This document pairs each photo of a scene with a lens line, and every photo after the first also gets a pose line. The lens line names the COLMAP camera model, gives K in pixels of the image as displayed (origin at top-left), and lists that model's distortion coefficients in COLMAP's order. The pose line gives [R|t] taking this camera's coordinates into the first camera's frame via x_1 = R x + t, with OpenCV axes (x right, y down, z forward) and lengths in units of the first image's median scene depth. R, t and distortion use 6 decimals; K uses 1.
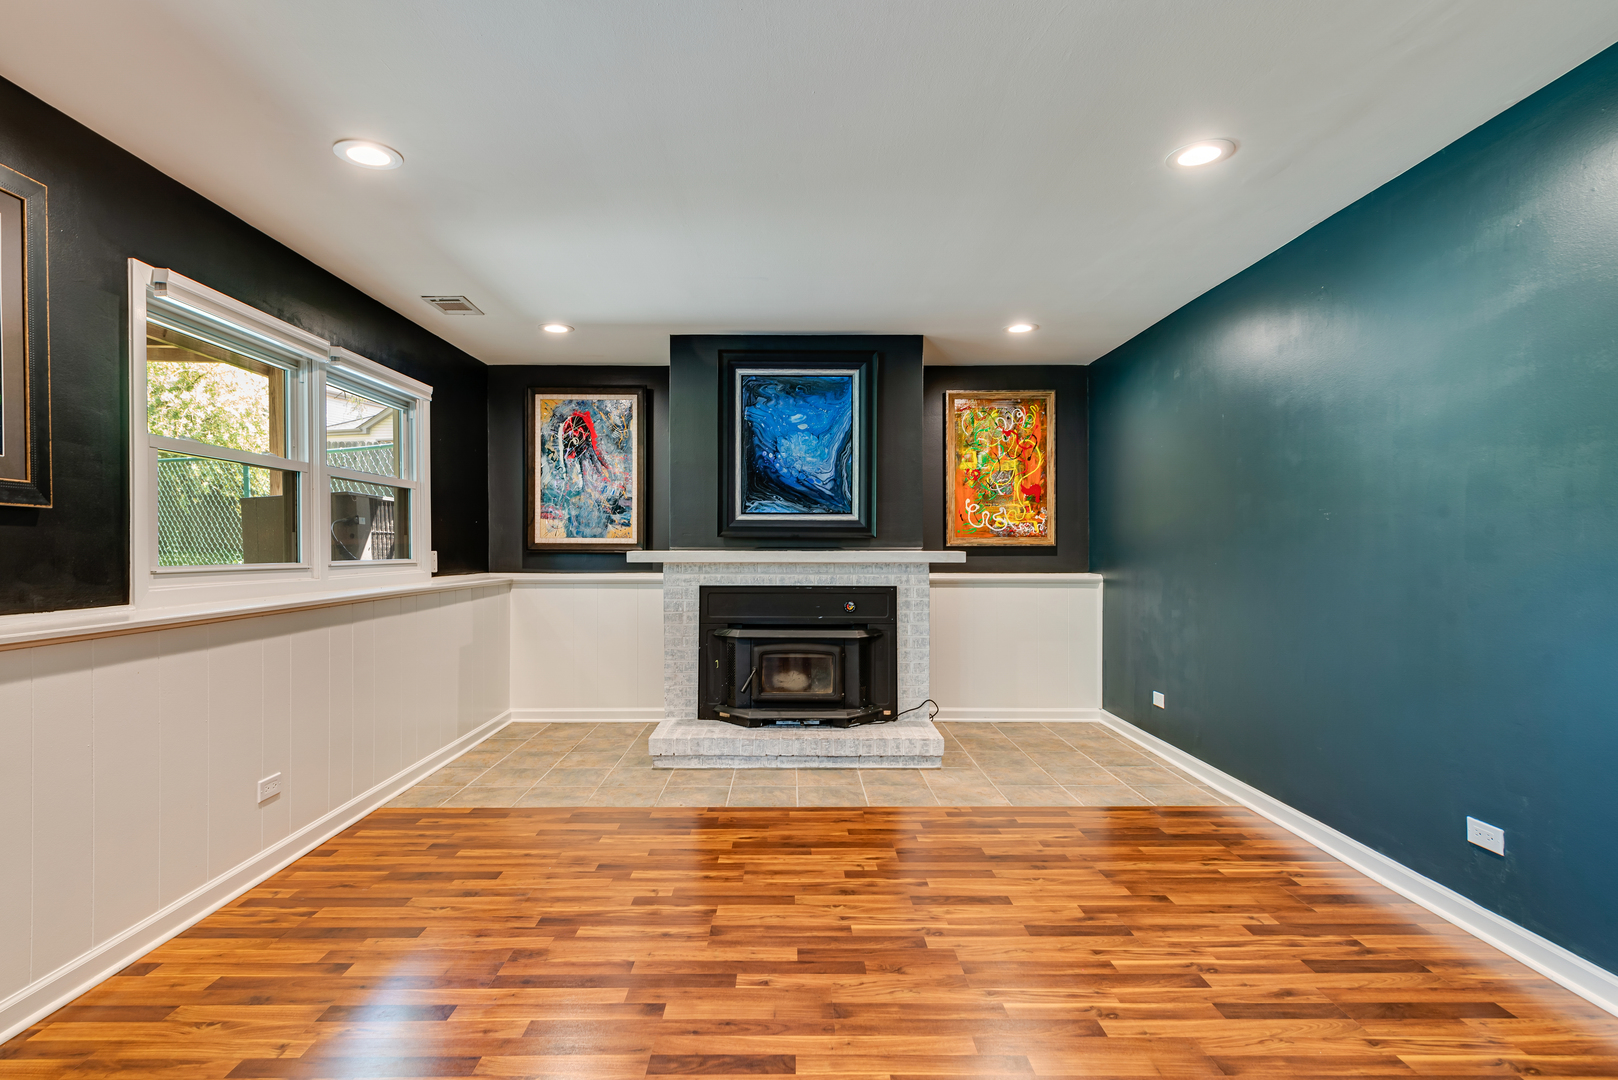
lens RADIAL K [[807.2, 0, 793.6], [0, 807.2, 543.1], [0, 0, 1]] dist [0.002338, -0.000168]
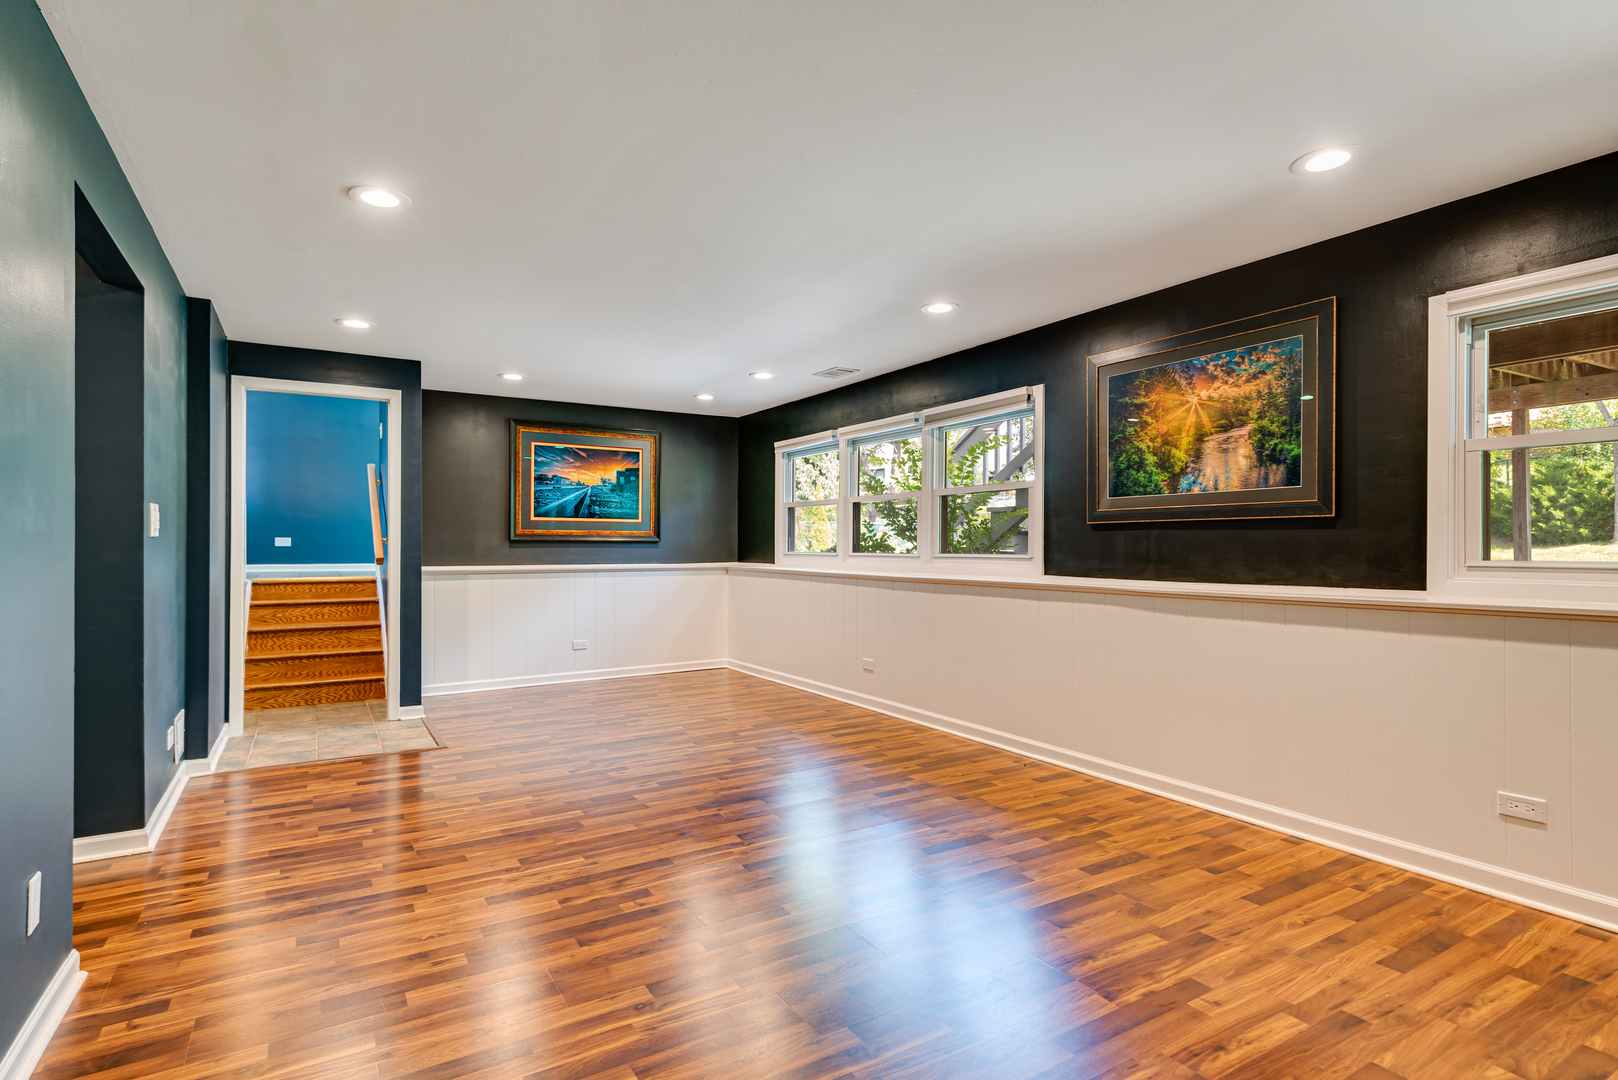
lens RADIAL K [[807.2, 0, 793.6], [0, 807.2, 543.1], [0, 0, 1]] dist [0.002338, -0.000168]
pose [[-0.861893, 0.001399, -0.507088, 0.610540], [0.006623, 0.999942, -0.008499, 0.009430], [0.507047, -0.010684, -0.861852, 1.628672]]
